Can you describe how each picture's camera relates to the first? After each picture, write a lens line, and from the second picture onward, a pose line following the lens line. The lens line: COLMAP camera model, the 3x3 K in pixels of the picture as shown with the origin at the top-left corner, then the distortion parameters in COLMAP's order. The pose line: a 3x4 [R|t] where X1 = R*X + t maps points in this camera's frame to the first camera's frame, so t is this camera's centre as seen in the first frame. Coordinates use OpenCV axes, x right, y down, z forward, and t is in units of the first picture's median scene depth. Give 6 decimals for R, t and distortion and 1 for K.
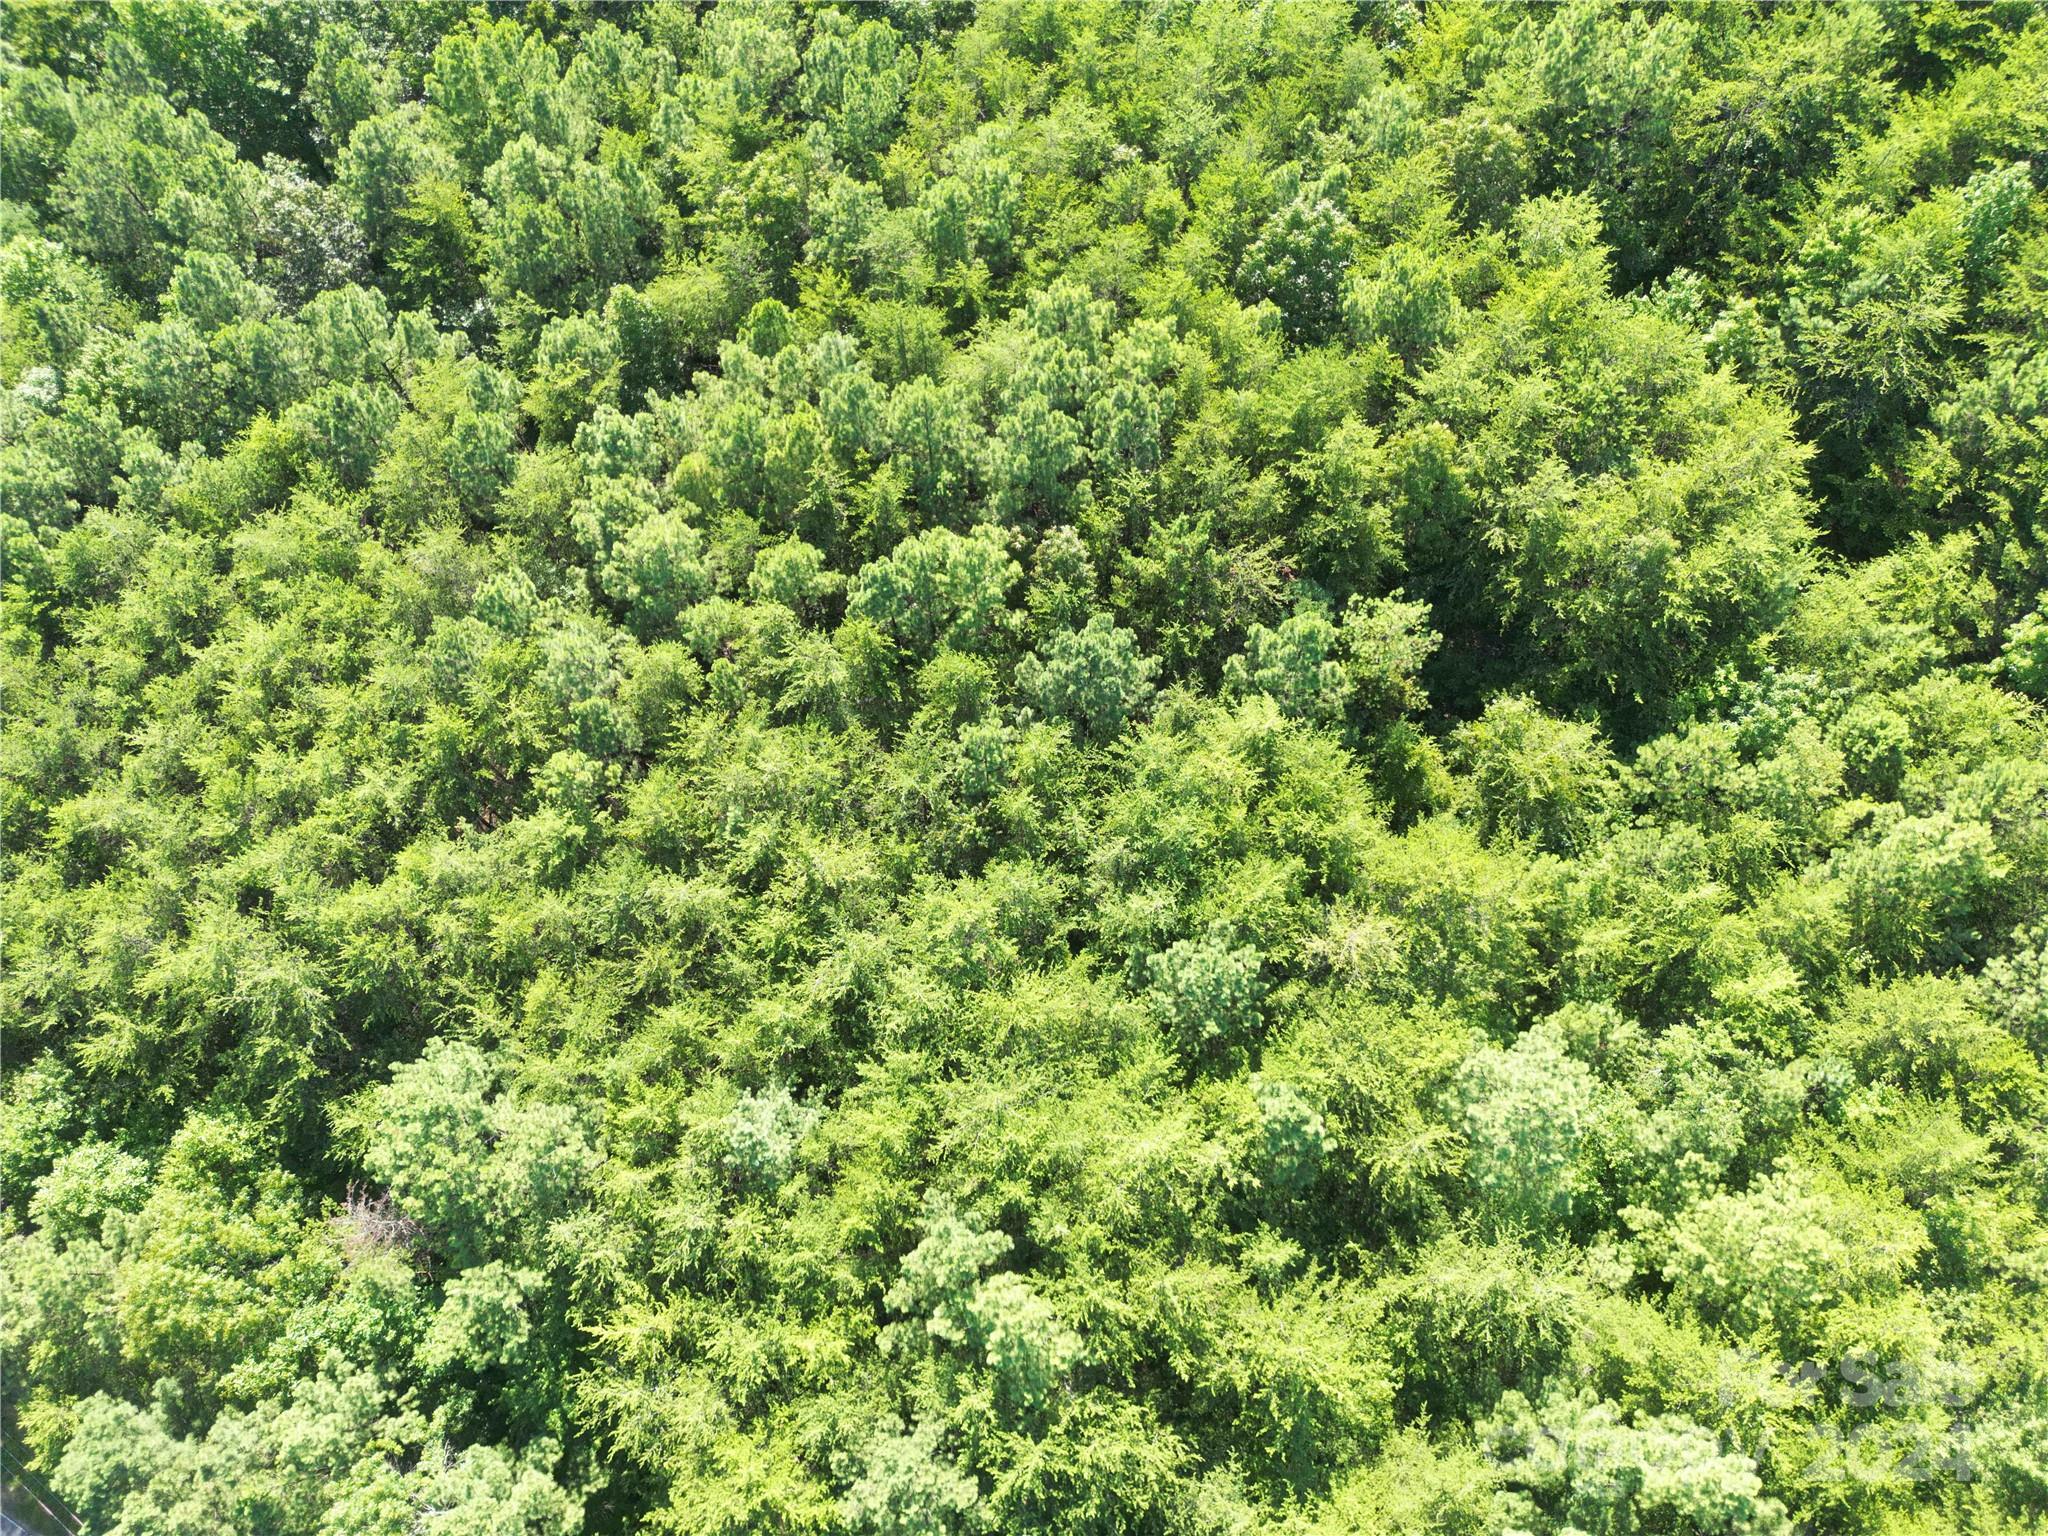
lens RADIAL K [[1435.9, 0, 1023.9], [0, 1435.9, 760.8], [0, 0, 1]] dist [0.071346, -0.066254]
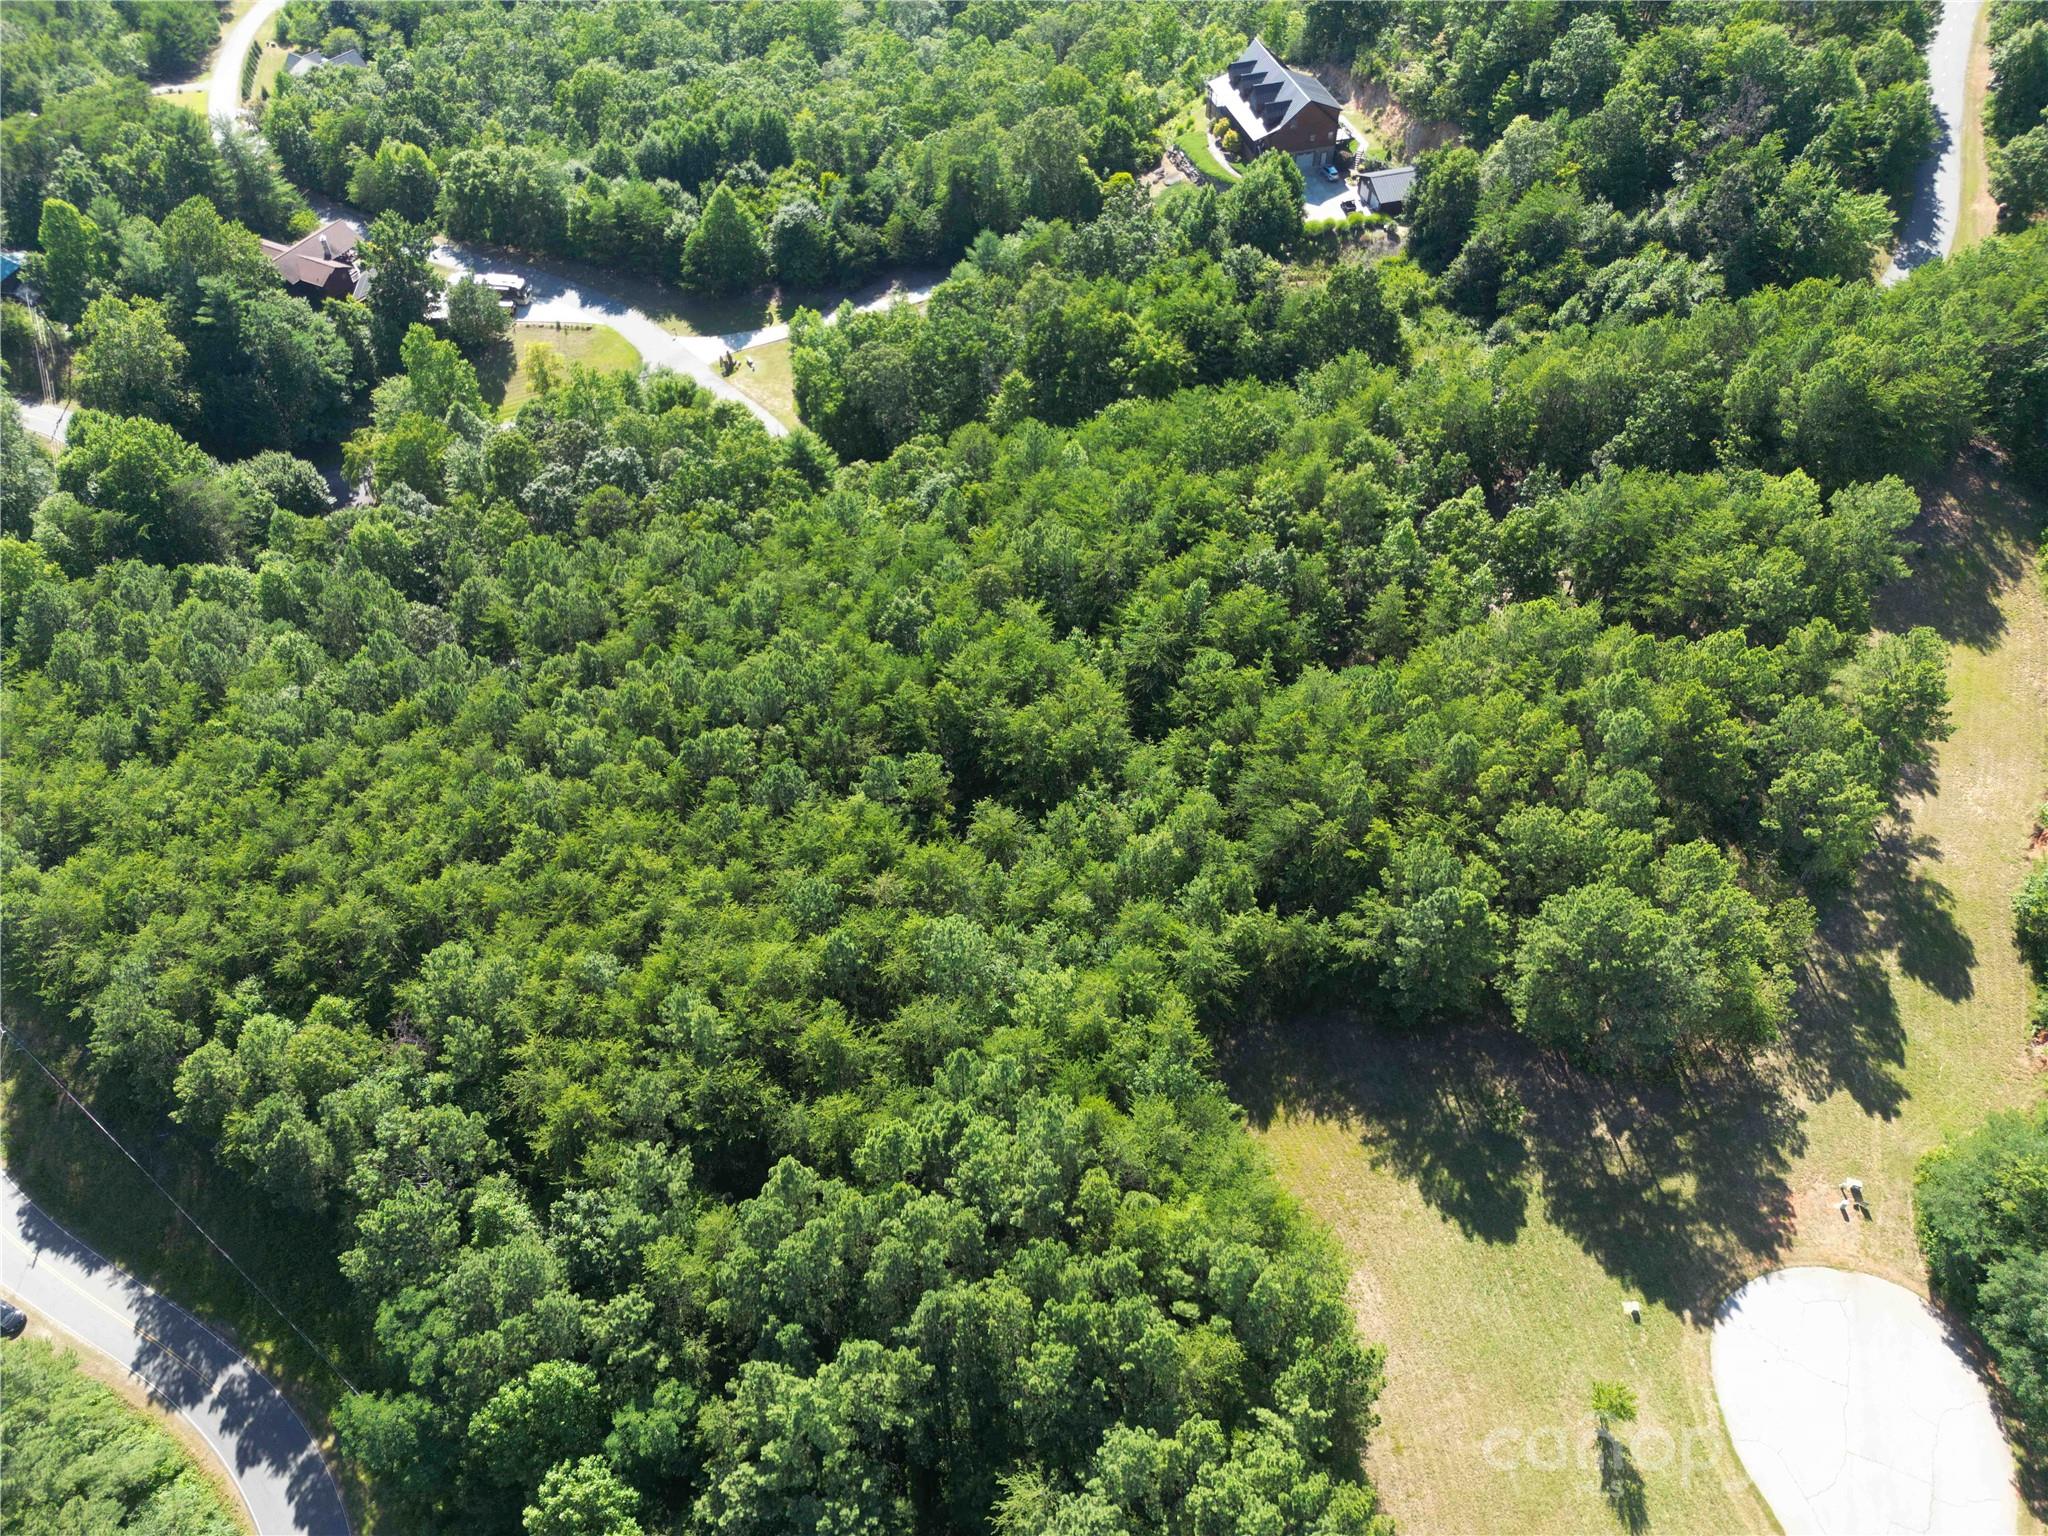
lens RADIAL K [[1443.3, 0, 1023.8], [0, 1443.3, 756.1], [0, 0, 1]] dist [0.070317, -0.065005]
pose [[0.999954, -0.009416, 0.001726, 0.390163], [0.009388, 0.929300, -0.369205, 0.672596], [0.001872, 0.369205, 0.929346, -0.978995]]
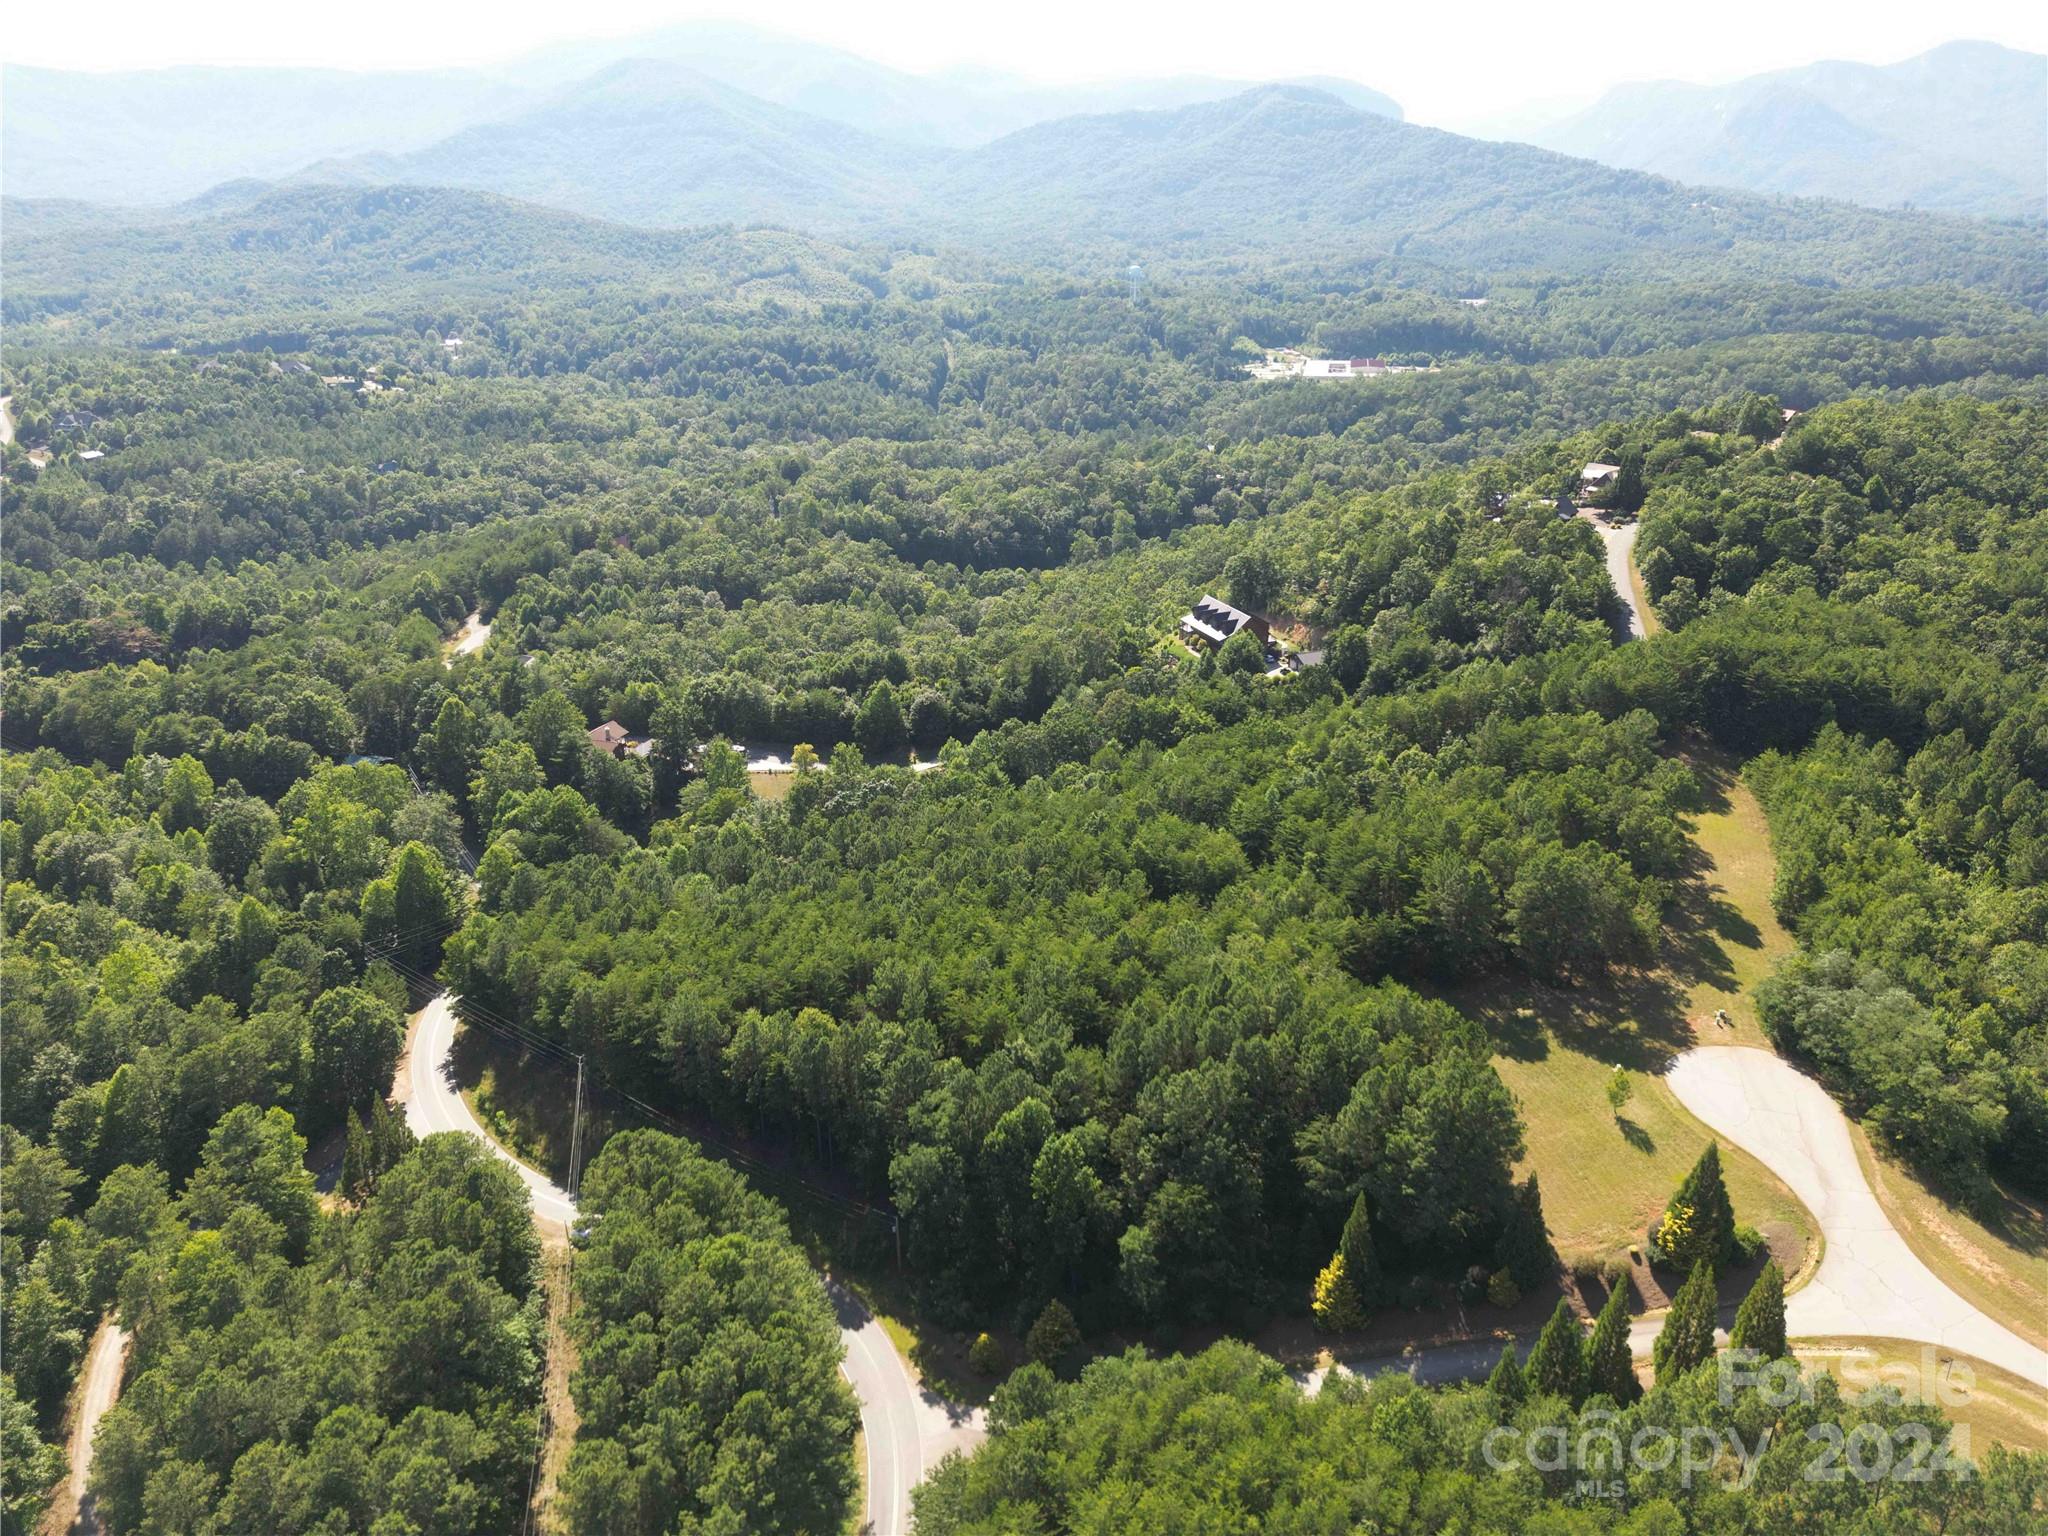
lens RADIAL K [[1443.3, 0, 1023.8], [0, 1443.3, 756.1], [0, 0, 1]] dist [0.070317, -0.065005]
pose [[0.992444, -0.052432, 0.110934, -0.397927], [0.117781, 0.660518, -0.741514, 2.278021], [-0.034395, 0.748977, 0.661703, -1.558857]]
